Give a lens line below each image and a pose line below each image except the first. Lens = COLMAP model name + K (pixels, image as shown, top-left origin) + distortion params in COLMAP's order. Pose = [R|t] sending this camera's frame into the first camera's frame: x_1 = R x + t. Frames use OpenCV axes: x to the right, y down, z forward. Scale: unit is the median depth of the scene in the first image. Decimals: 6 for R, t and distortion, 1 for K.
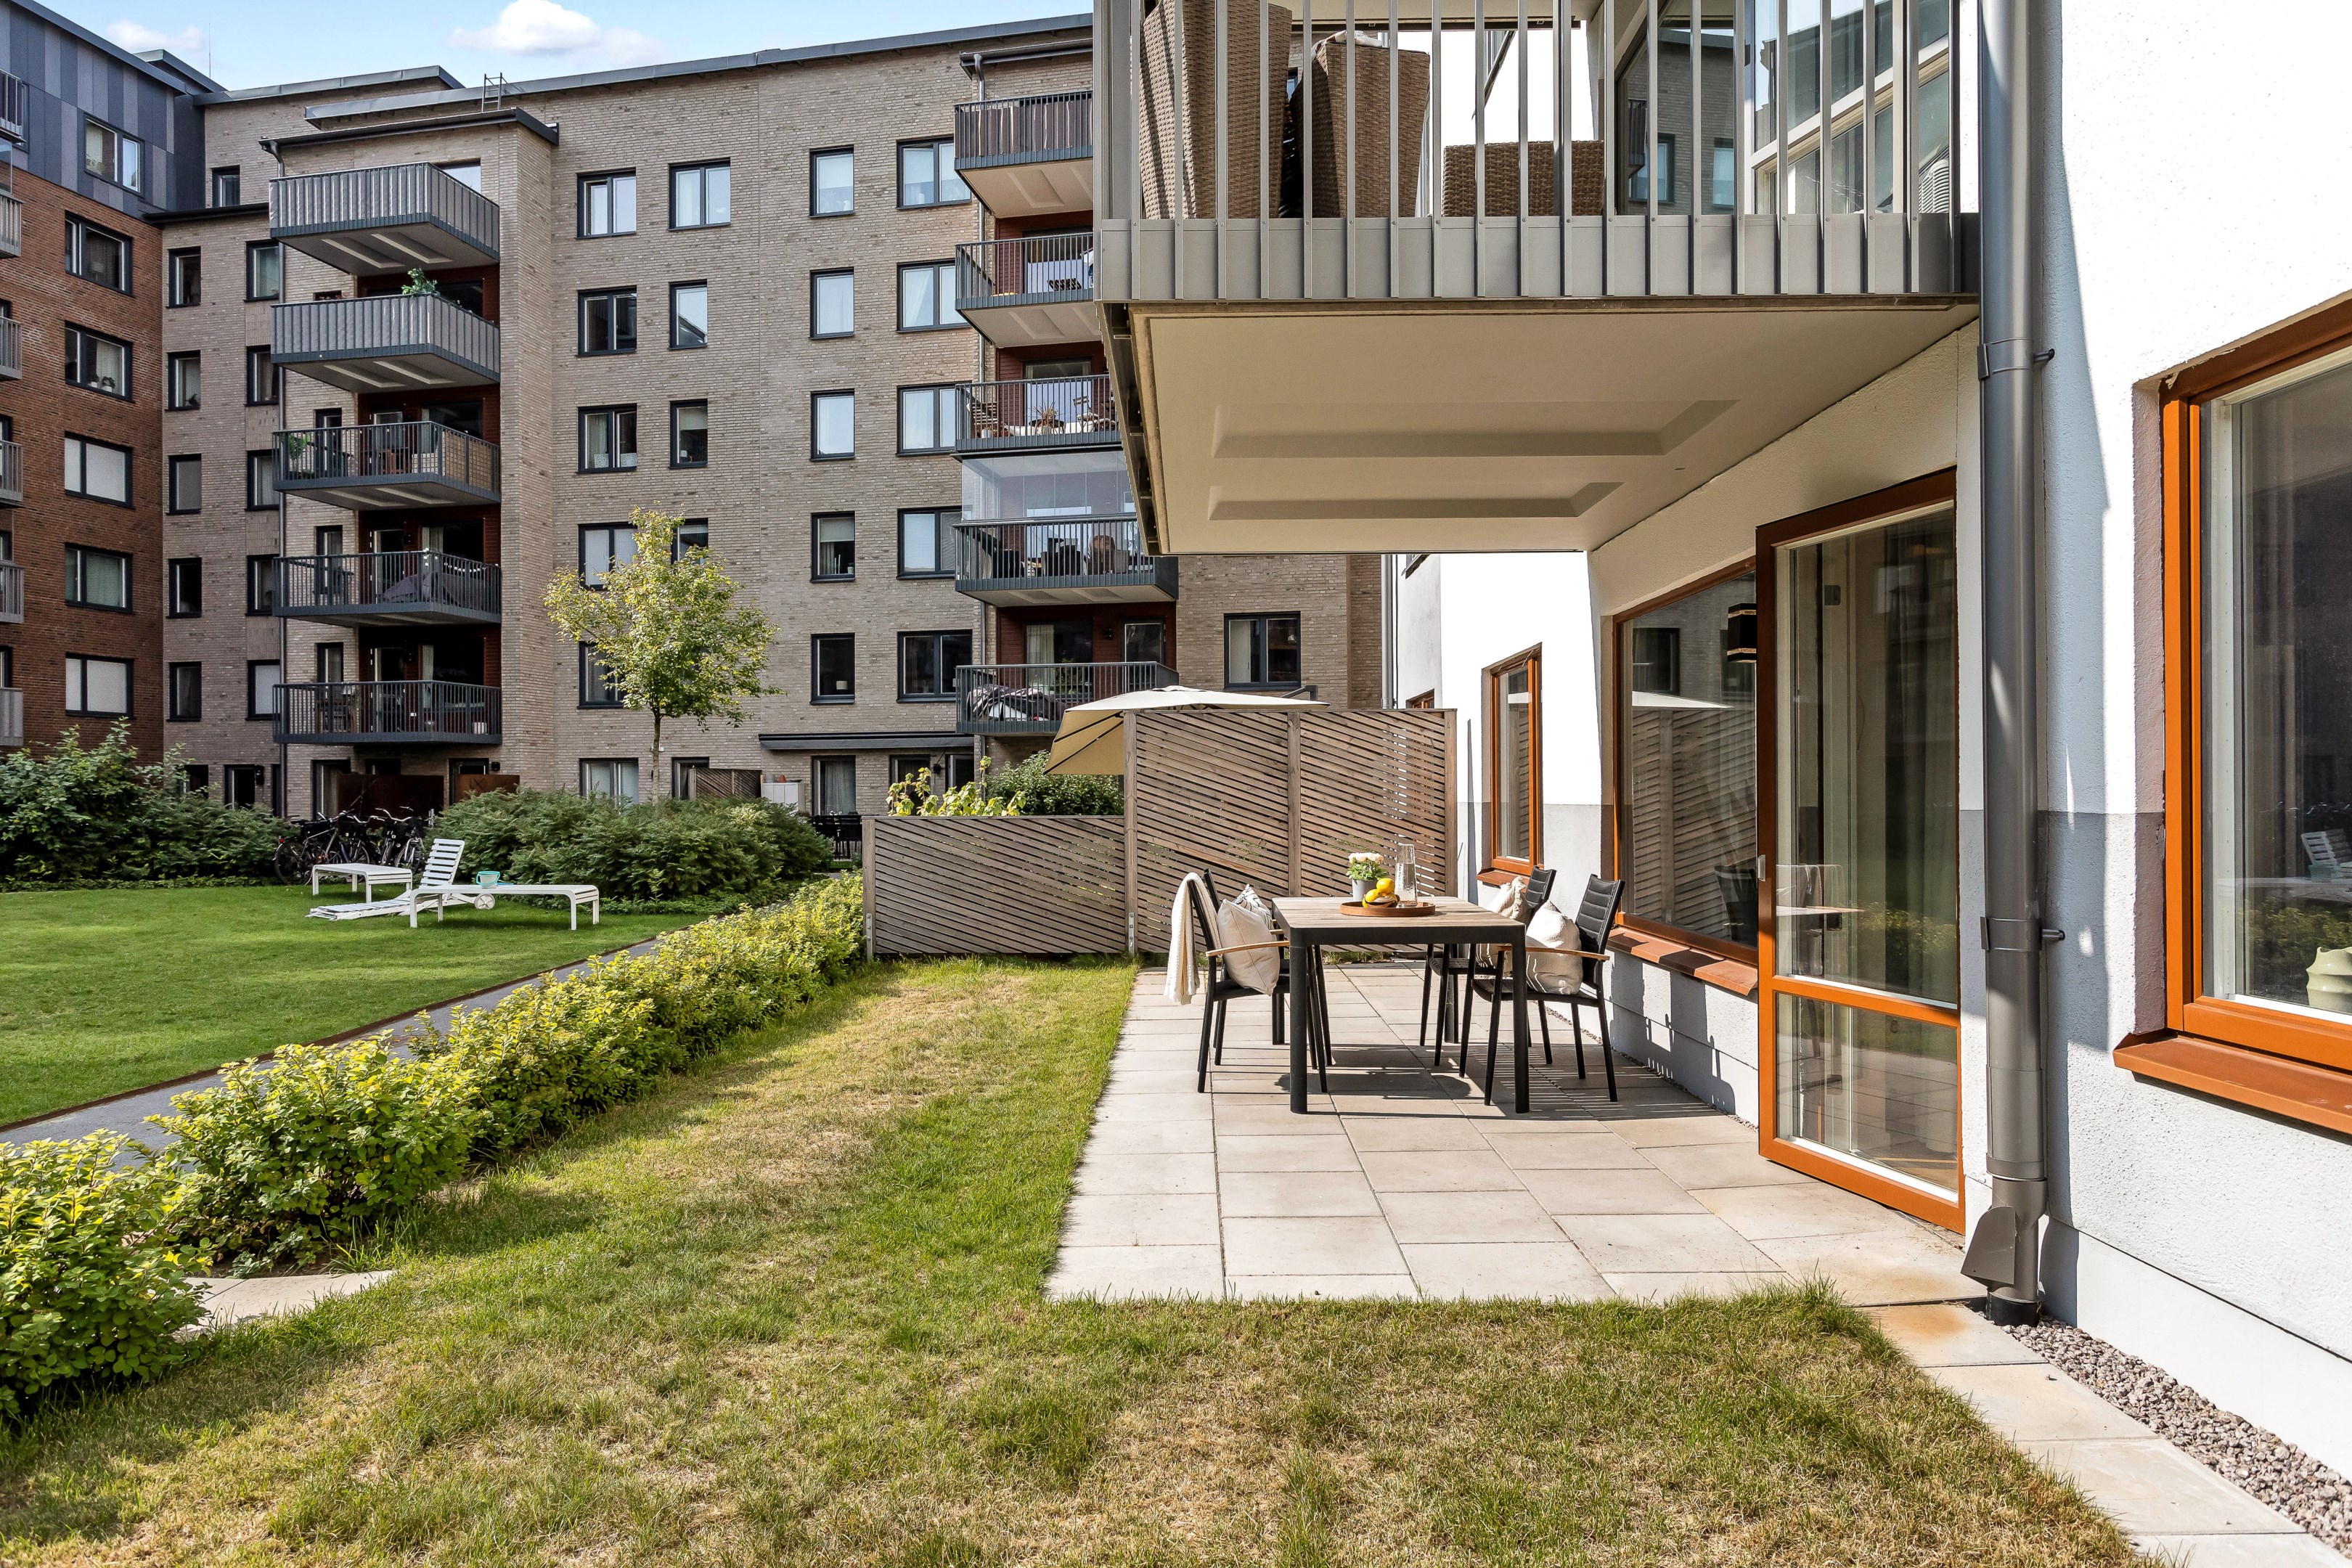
lens RADIAL K [[1365.1, 0, 1170.8], [0, 1365.1, 790.6], [0, 0, 1]] dist [-0.001585, 0.003241]
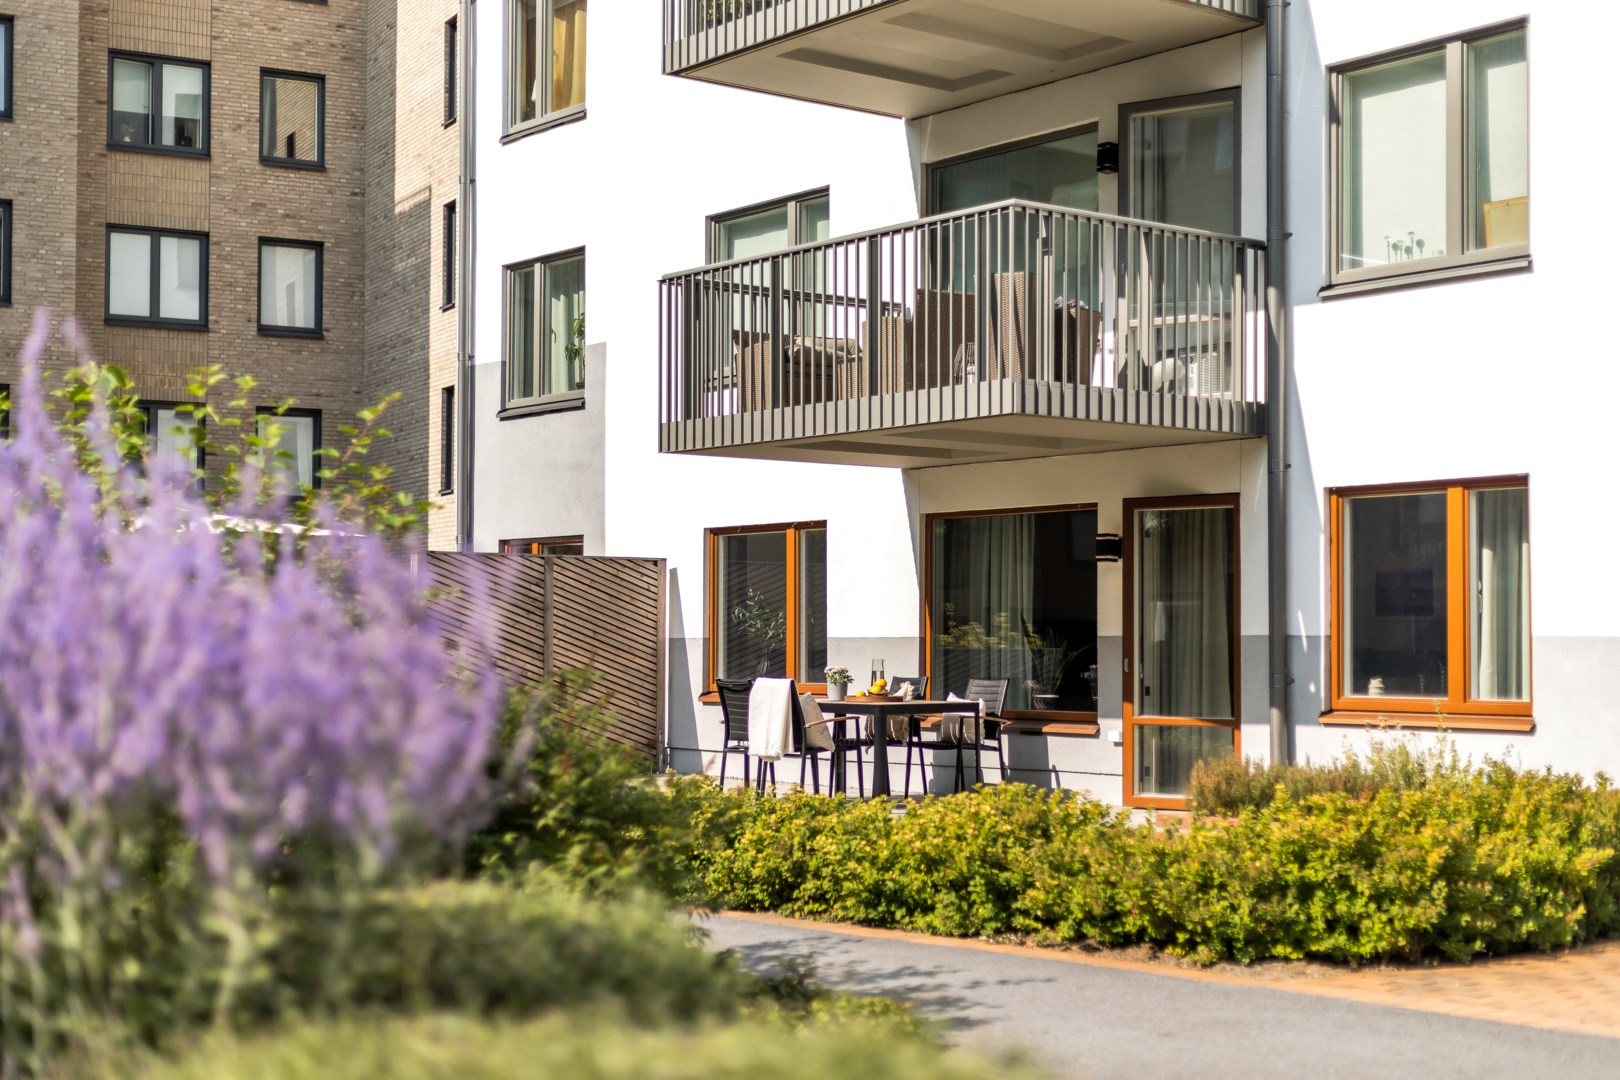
lens RADIAL K [[2355.9, 0, 811.6], [0, 2355.9, 548.4], [0, 0, 1]] dist [-0.025941, 0.000000]
pose [[0.760565, 0.037690, 0.648167, -1.016833], [-0.010999, 0.998918, -0.045179, 0.021591], [-0.649169, 0.027232, 0.760157, -0.631760]]
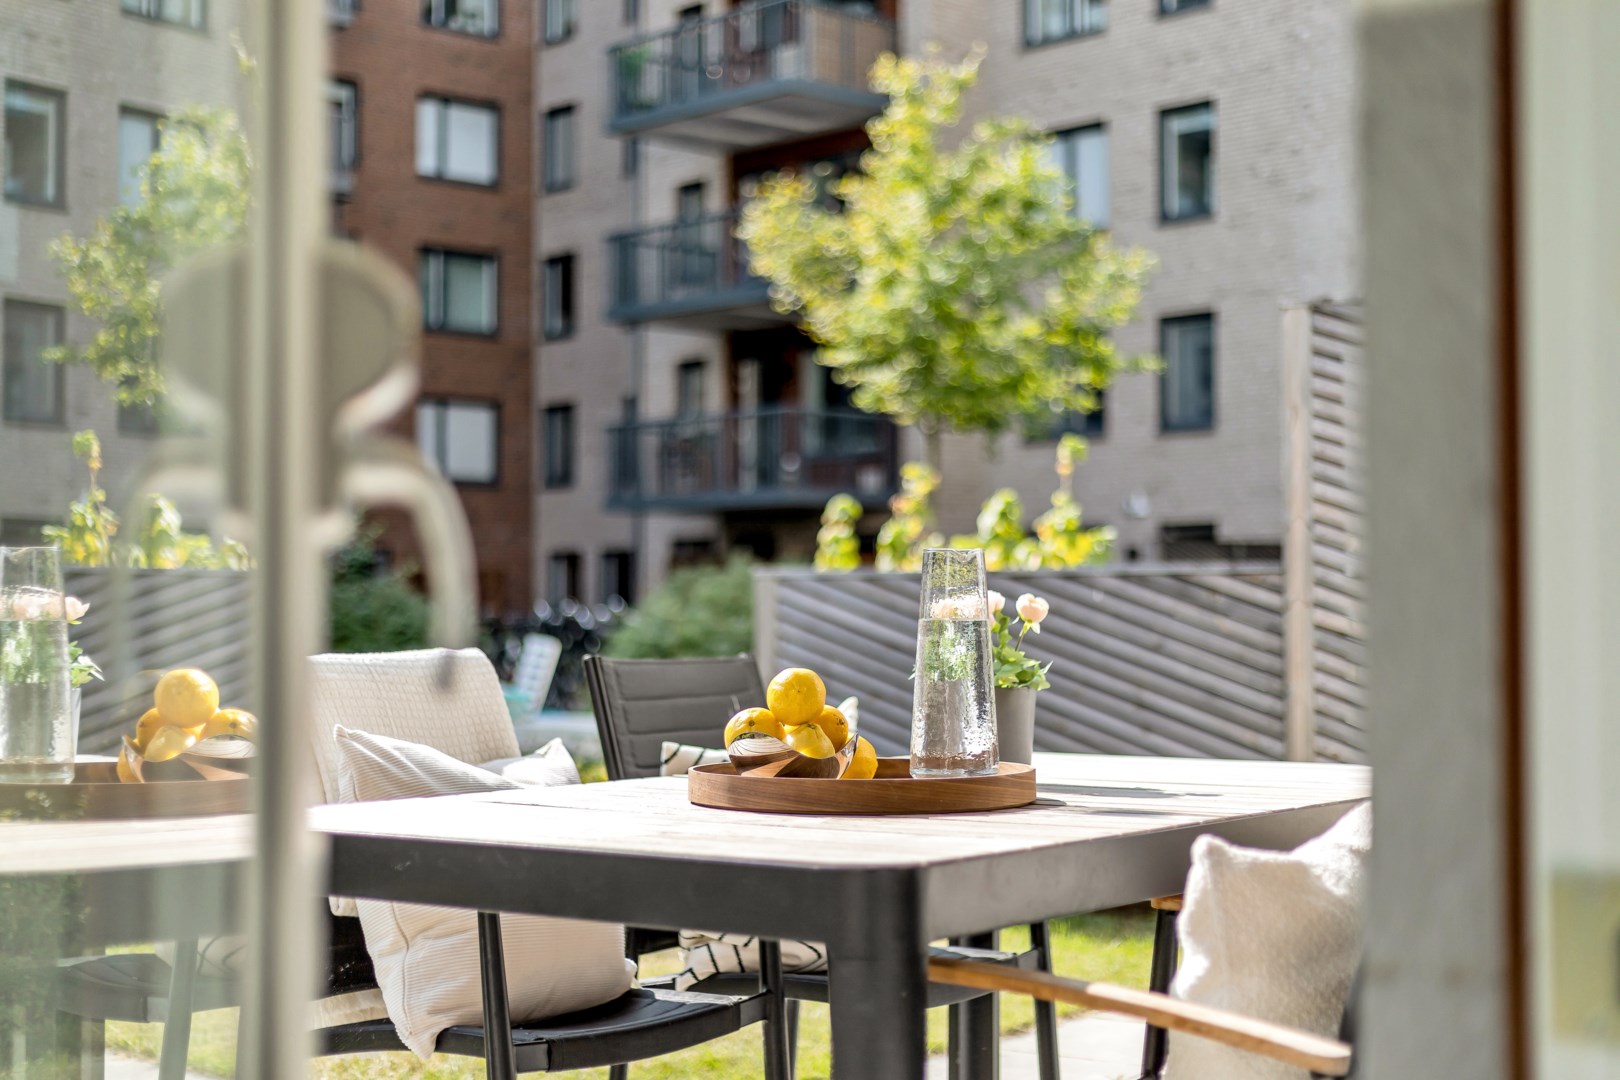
lens RADIAL K [[2355.9, 0, 798.6], [0, 2355.9, 540.3], [0, 0, 1]] dist [-0.025941, 0.000000]
pose [[0.813155, -0.015691, -0.581836, 0.265526], [0.000180, 0.999643, -0.026707, 0.030249], [0.582047, 0.021612, 0.812868, 0.367175]]
